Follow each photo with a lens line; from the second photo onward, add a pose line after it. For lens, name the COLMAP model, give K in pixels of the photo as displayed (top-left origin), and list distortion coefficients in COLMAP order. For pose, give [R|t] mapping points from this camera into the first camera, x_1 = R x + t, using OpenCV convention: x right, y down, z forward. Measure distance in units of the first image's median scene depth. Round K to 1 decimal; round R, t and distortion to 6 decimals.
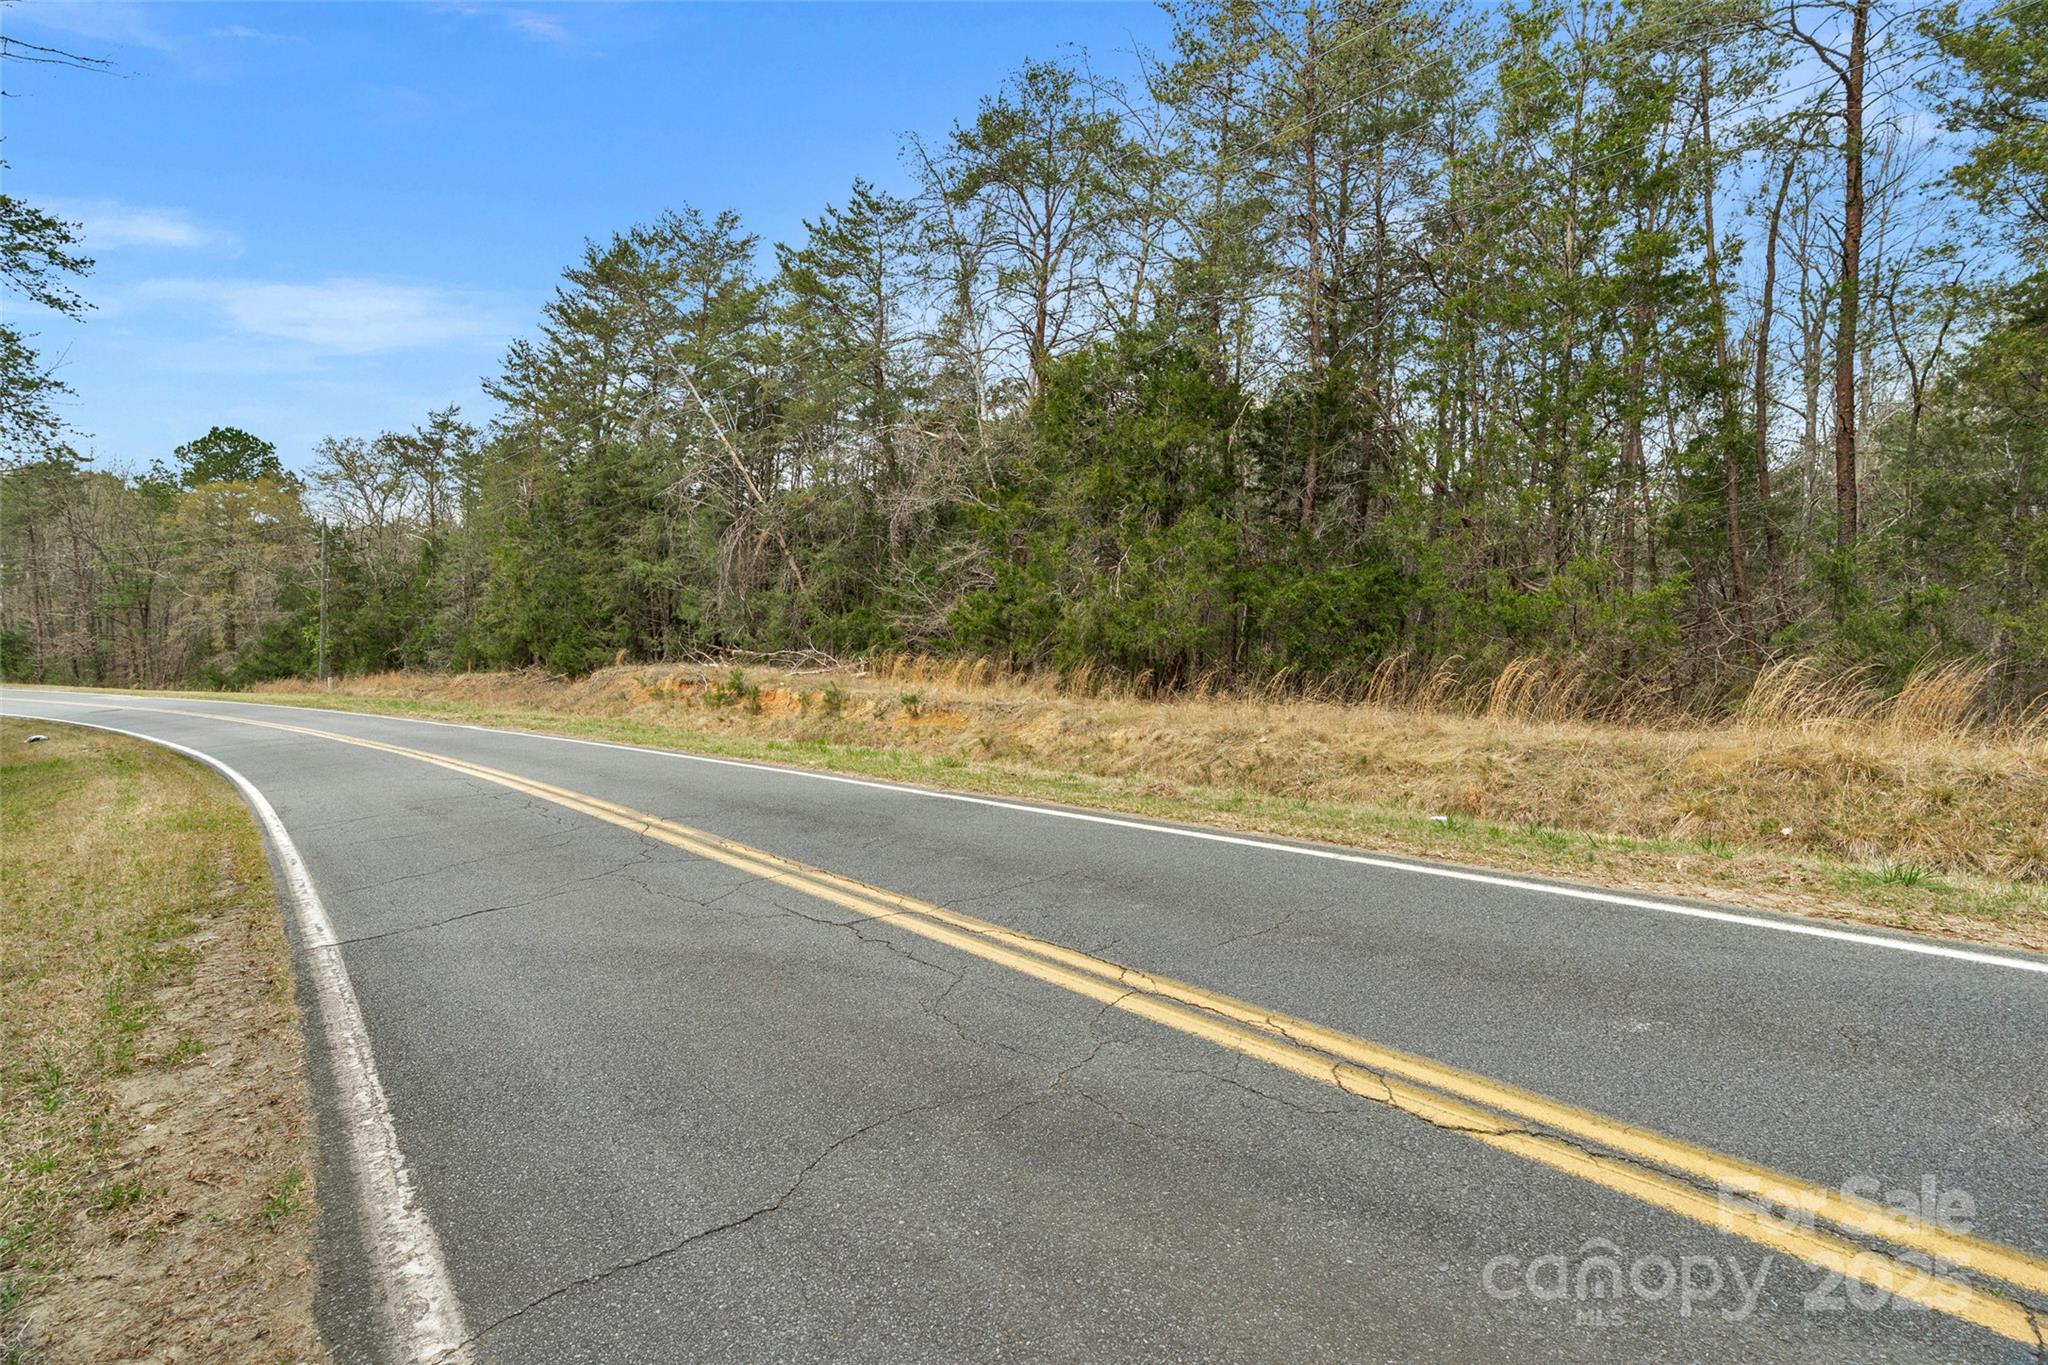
lens RADIAL K [[962.5, 0, 1001.1], [0, 962.5, 692.0], [0, 0, 1]] dist [0.000379, 0.000676]
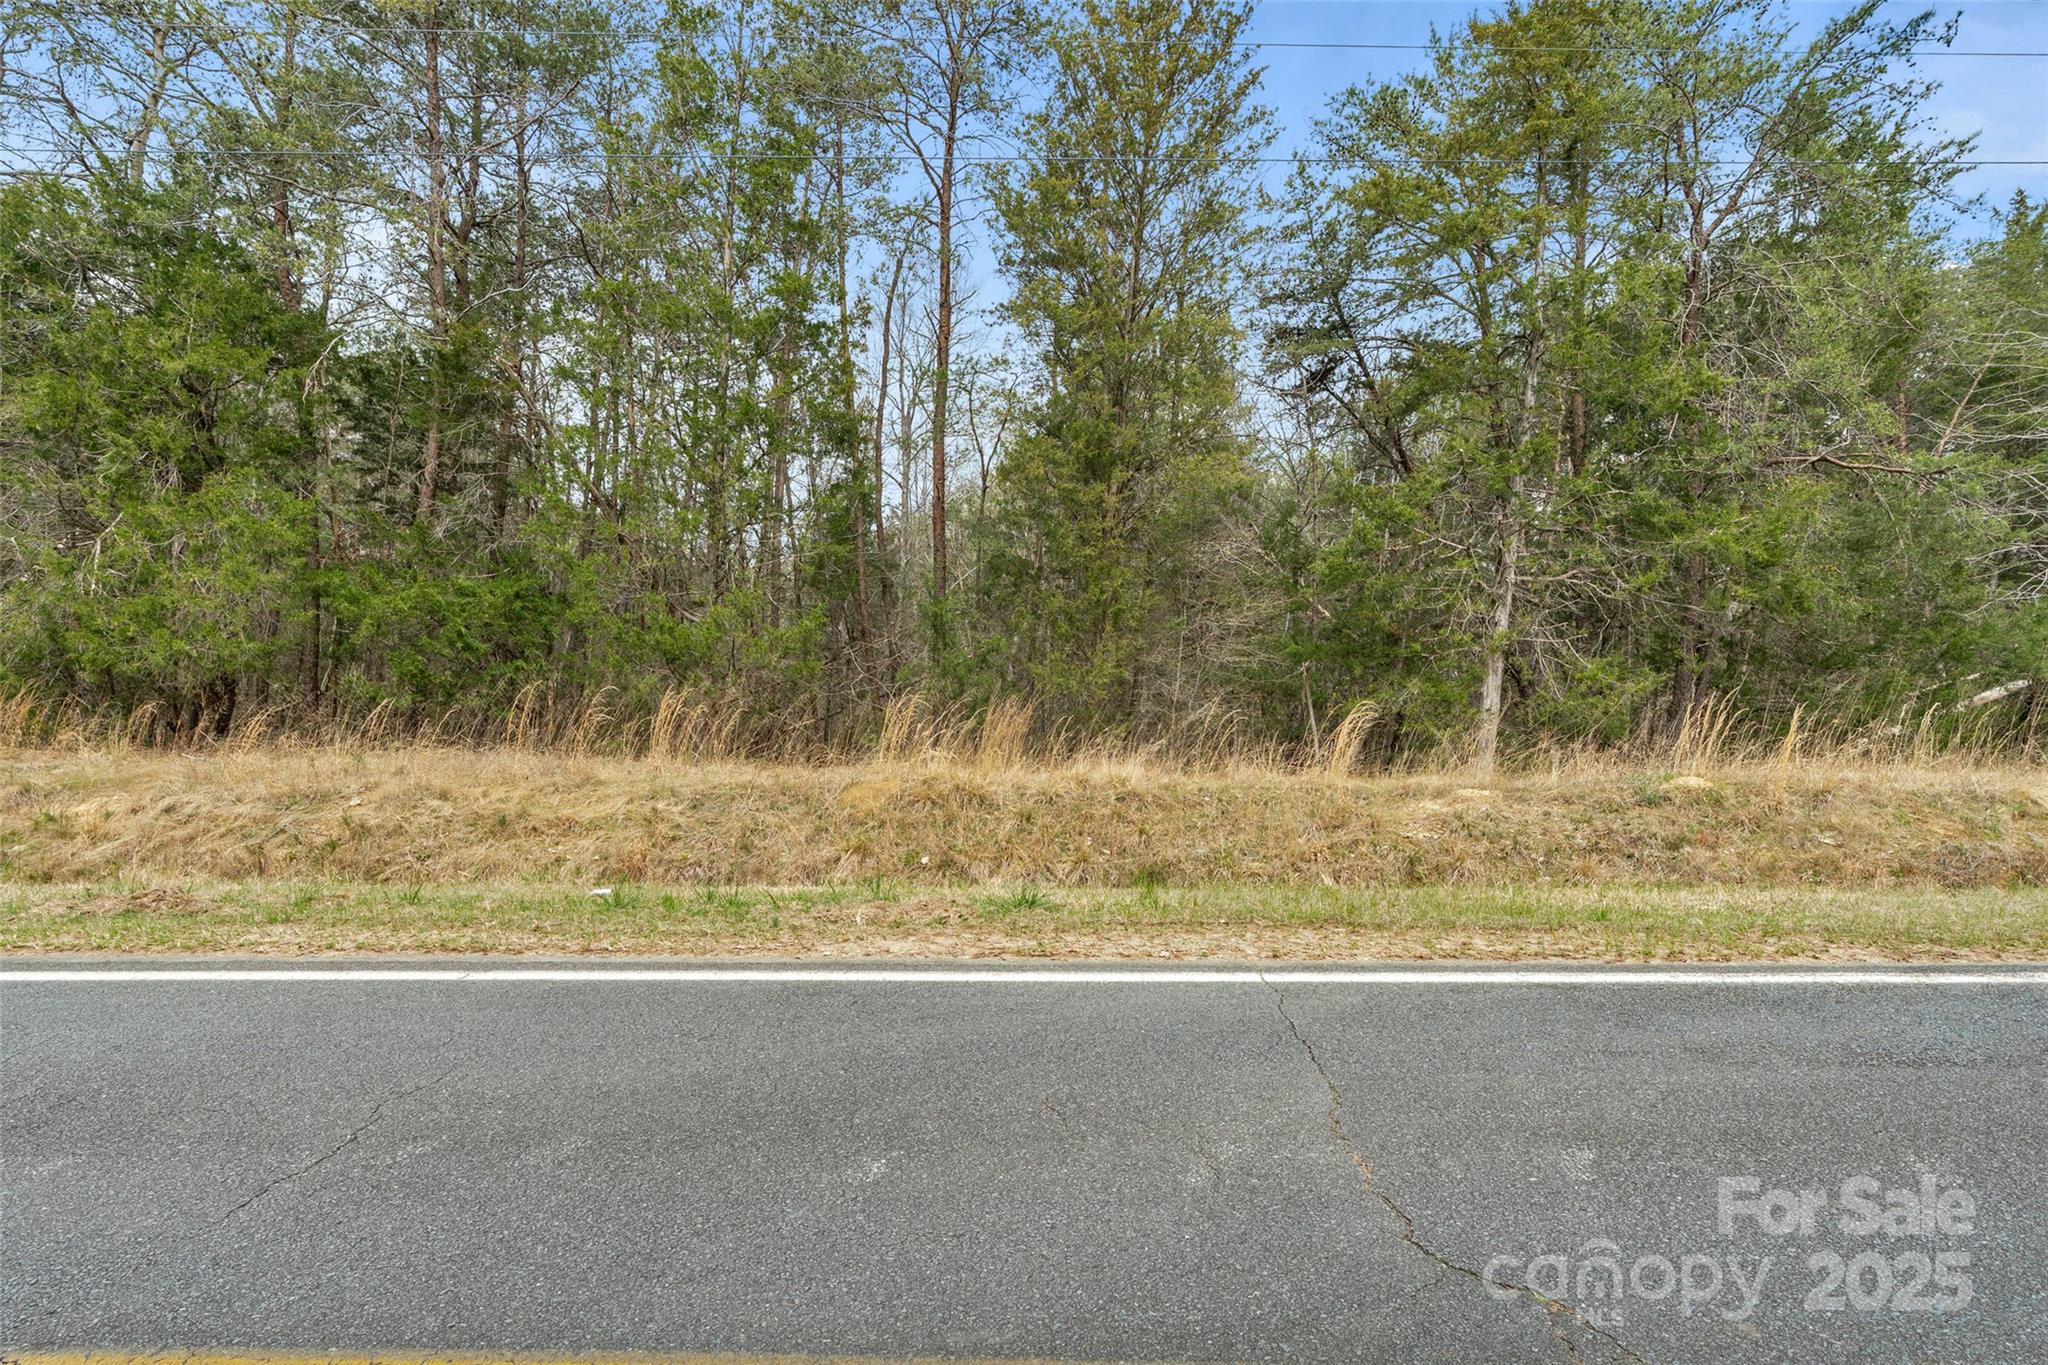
lens RADIAL K [[962.5, 0, 1001.1], [0, 962.5, 692.0], [0, 0, 1]] dist [0.000379, 0.000676]
pose [[0.666802, 0.009016, 0.745181, 0.058373], [0.013292, 0.999624, -0.023988, -0.009306], [-0.745117, 0.025901, 0.666431, 0.160595]]
